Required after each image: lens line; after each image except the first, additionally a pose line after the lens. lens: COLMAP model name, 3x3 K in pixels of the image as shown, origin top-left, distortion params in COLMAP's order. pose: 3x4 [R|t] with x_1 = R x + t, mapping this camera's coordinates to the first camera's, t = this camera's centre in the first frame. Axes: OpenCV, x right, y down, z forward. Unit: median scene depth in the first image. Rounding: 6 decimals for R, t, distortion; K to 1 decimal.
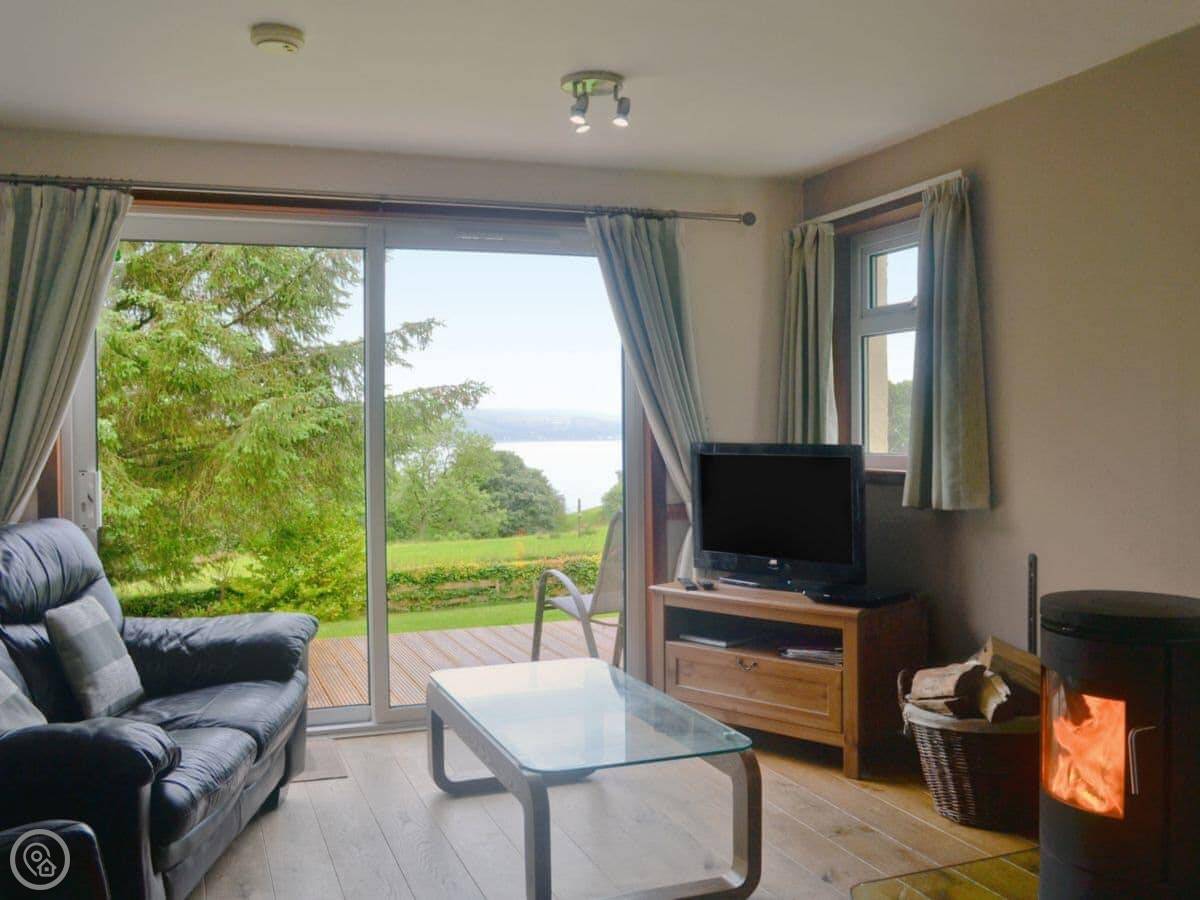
lens RADIAL K [[1170.0, 0, 600.0], [0, 1170.0, 450.0], [0, 0, 1]] dist [-0.012763, -0.013633]
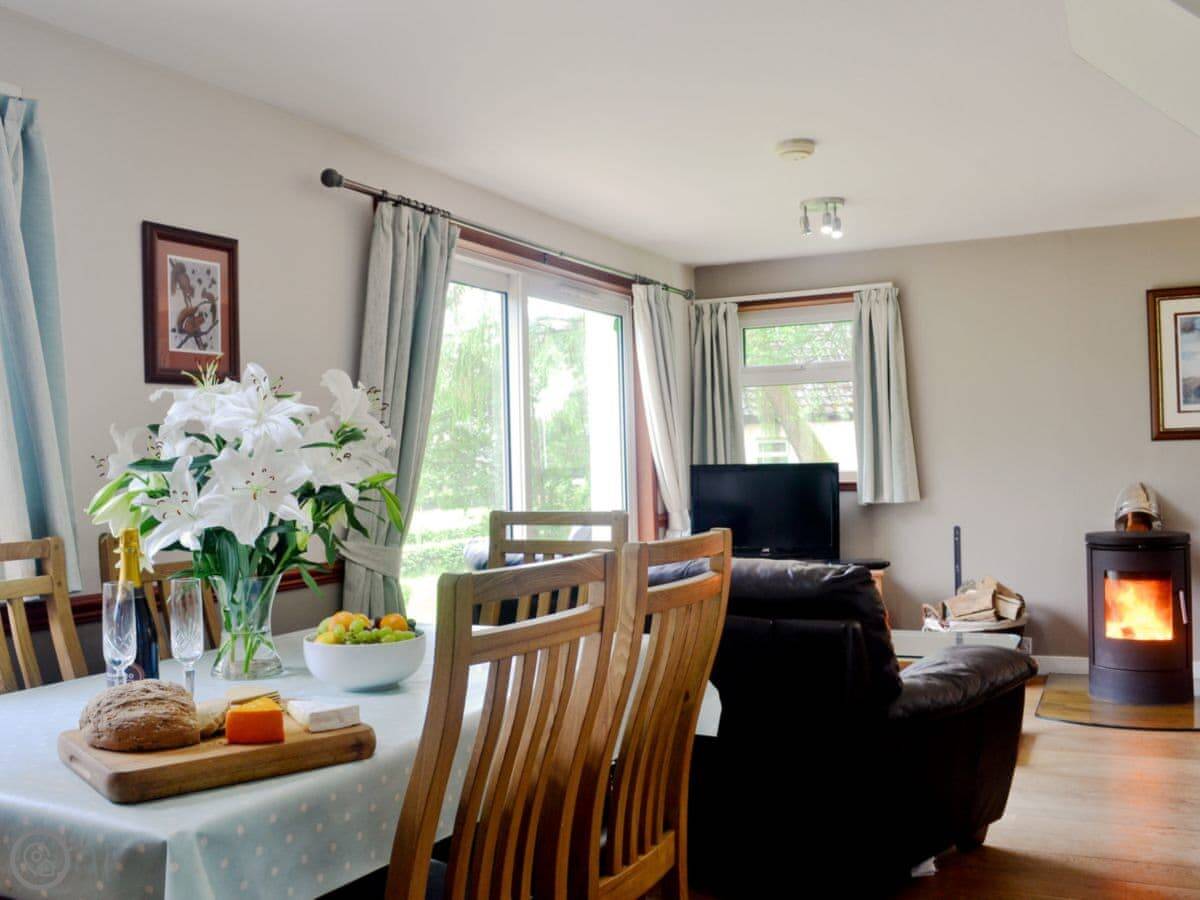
lens RADIAL K [[1170.0, 0, 600.0], [0, 1170.0, 450.0], [0, 0, 1]] dist [-0.012763, -0.013633]
pose [[0.734521, -0.004275, 0.678572, -0.993562], [0.031596, 0.999111, -0.027907, 0.013588], [-0.677850, 0.041938, 0.734003, 0.130665]]
